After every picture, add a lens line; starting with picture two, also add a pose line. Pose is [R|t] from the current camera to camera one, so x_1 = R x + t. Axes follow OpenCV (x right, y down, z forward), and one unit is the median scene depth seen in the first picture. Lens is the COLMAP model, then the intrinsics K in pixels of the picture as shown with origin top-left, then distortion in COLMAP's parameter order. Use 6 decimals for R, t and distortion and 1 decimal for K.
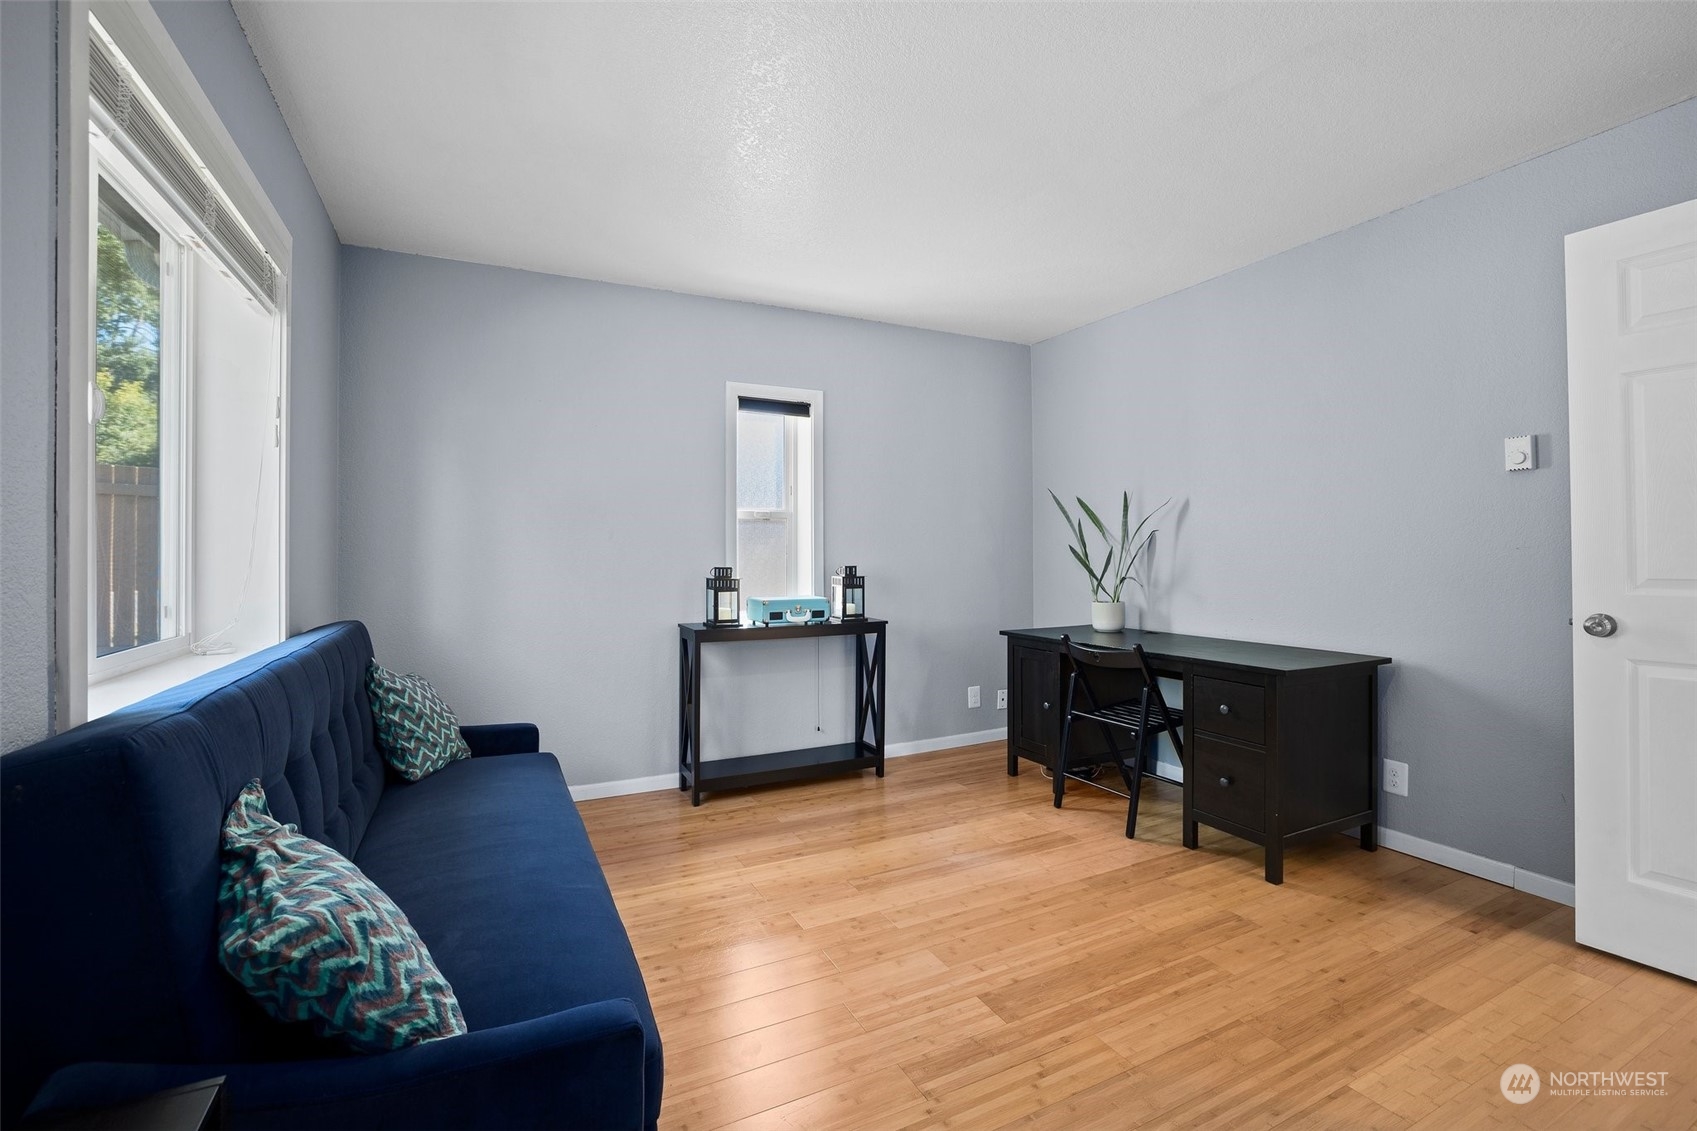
lens RADIAL K [[735.2, 0, 856.2], [0, 735.2, 550.2], [0, 0, 1]] dist [-0.035228, 0.007984]
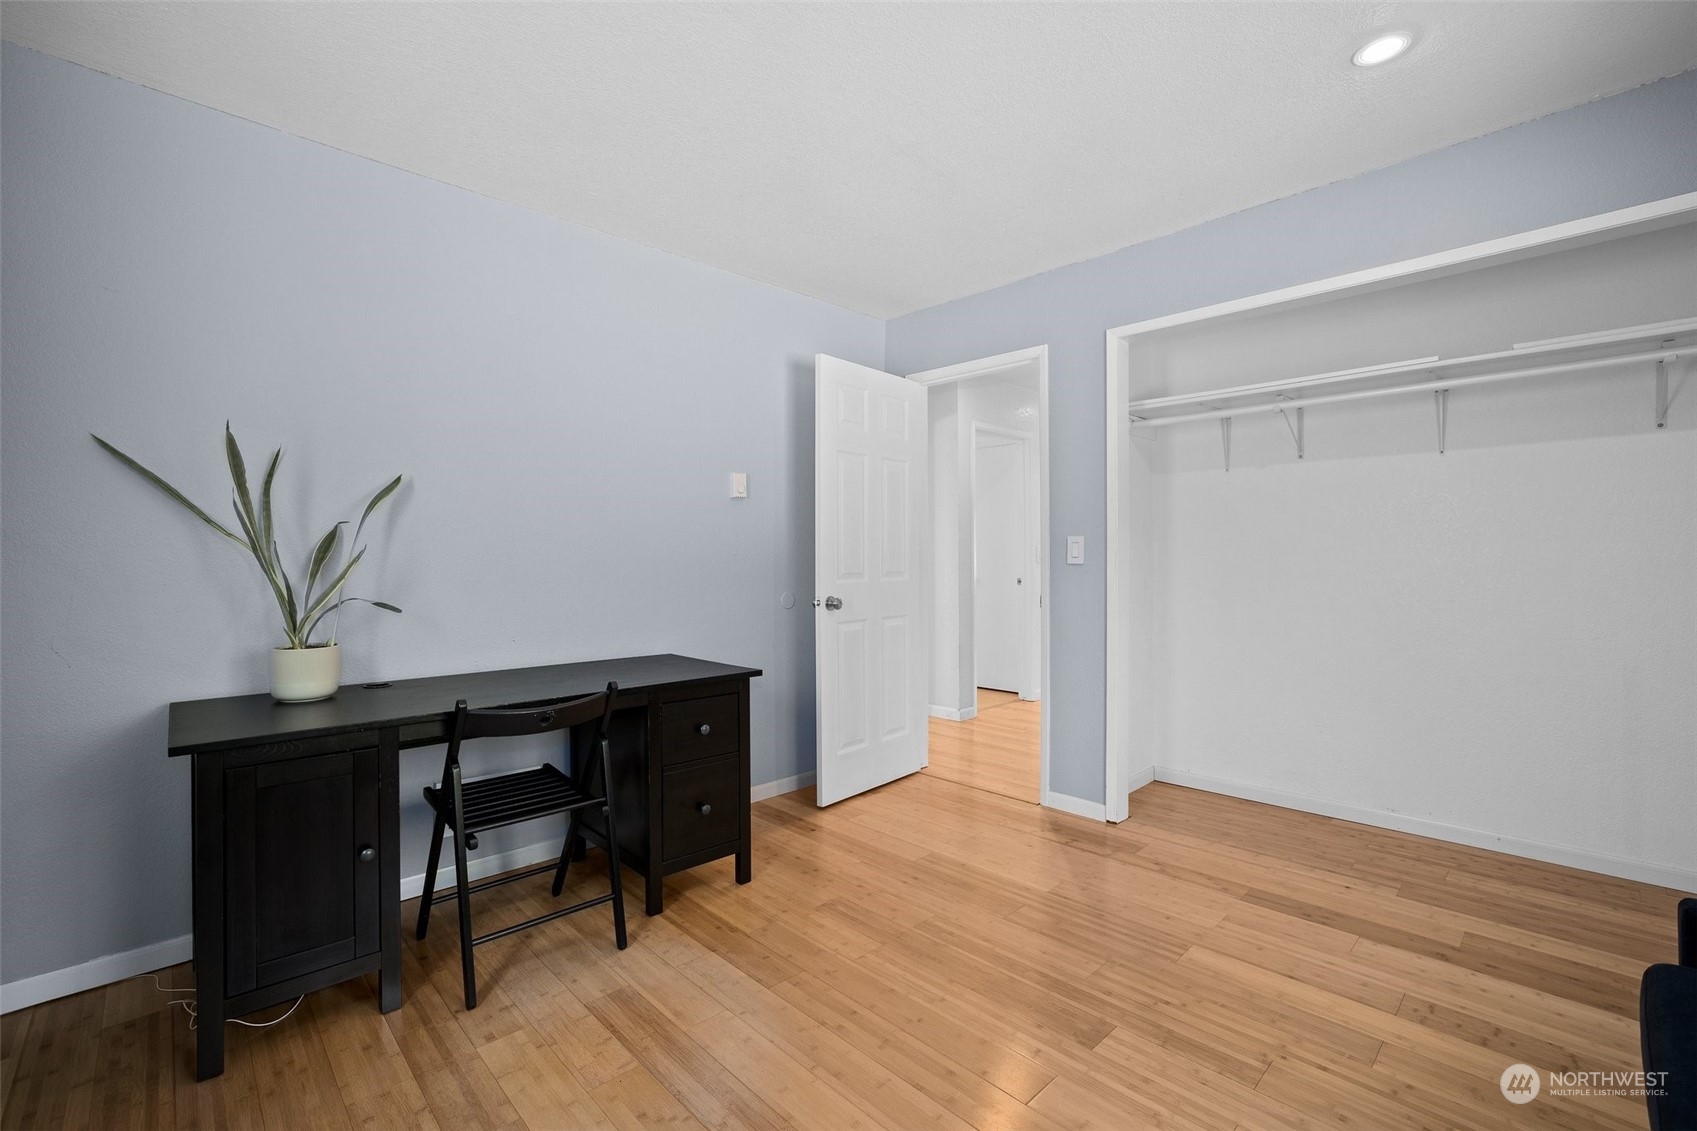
lens RADIAL K [[735.2, 0, 850.6], [0, 735.2, 567.1], [0, 0, 1]] dist [-0.035228, 0.007984]
pose [[-0.290133, -0.003946, 0.956978, -0.384461], [-0.000111, 0.999992, 0.004090, 0.011264], [-0.956986, 0.001080, -0.290131, 0.993885]]
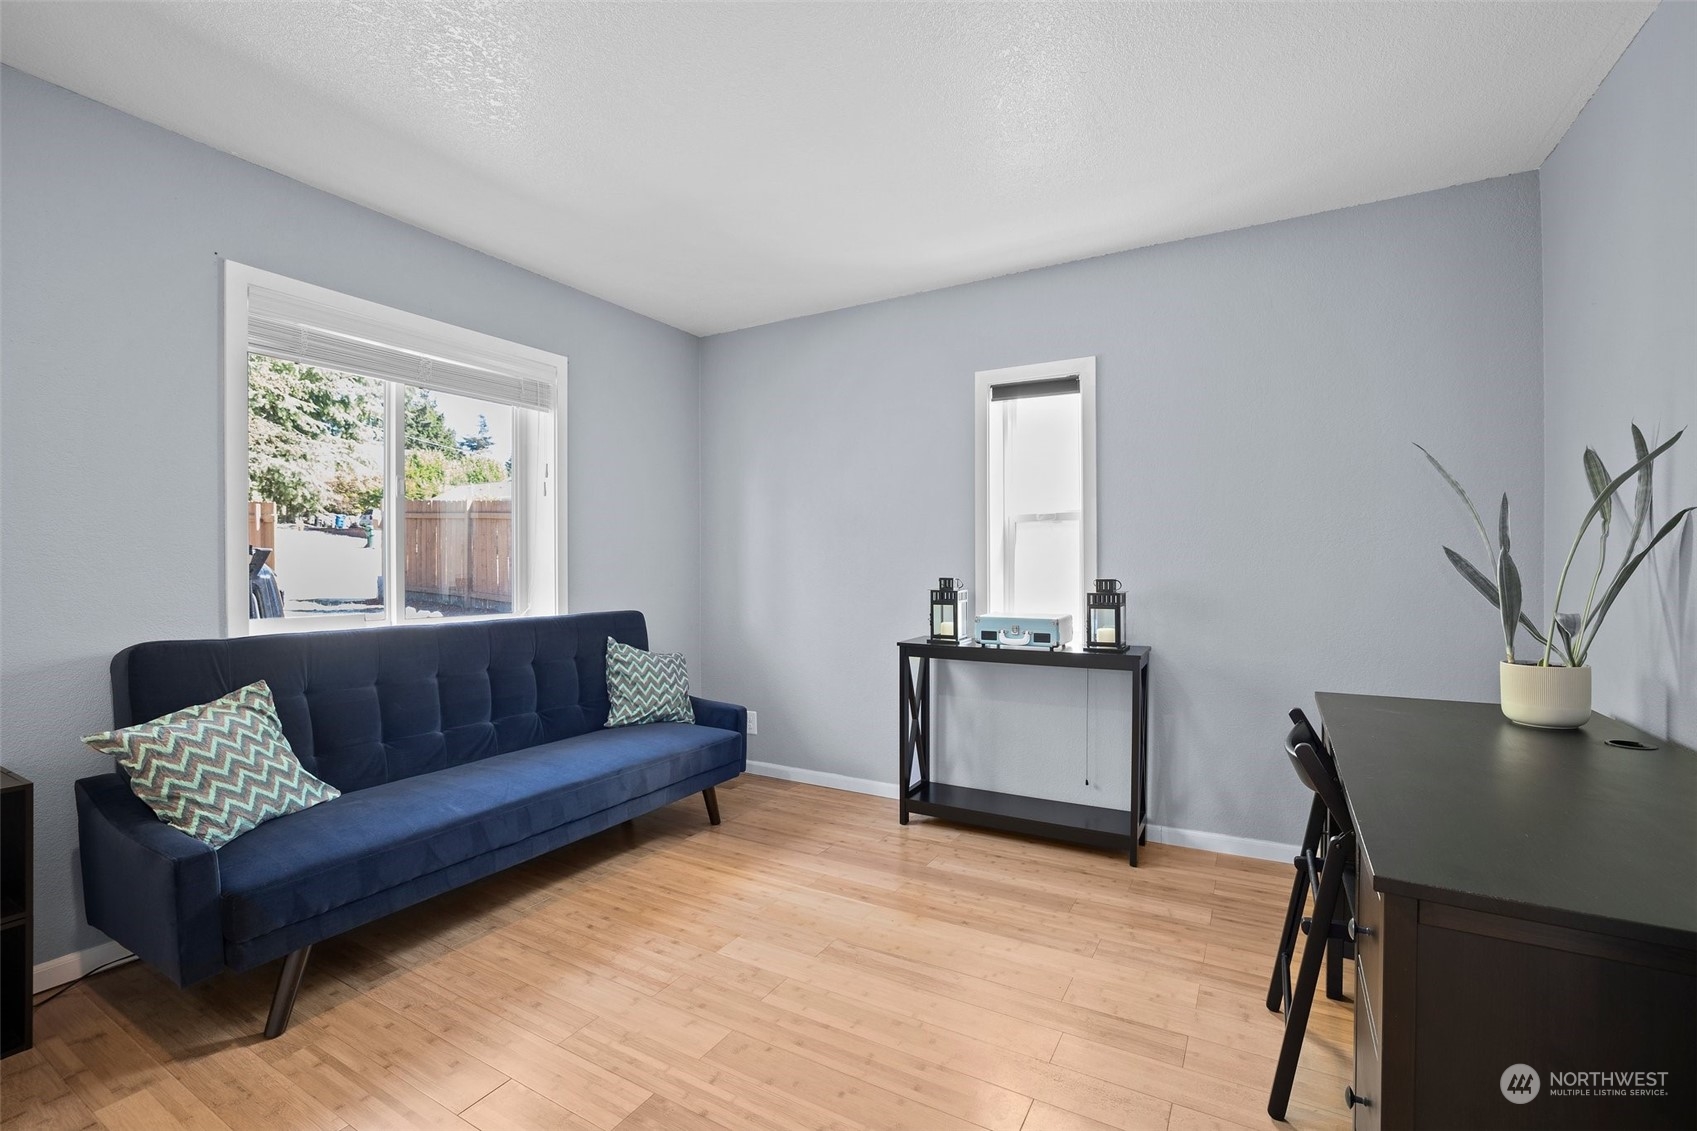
lens RADIAL K [[735.2, 0, 859.7], [0, 735.2, 573.0], [0, 0, 1]] dist [-0.035228, 0.007984]
pose [[0.553589, 0.008150, -0.832750, 0.633105], [0.005789, 0.999890, 0.013634, 0.004601], [0.832770, -0.012369, 0.553481, 0.480975]]
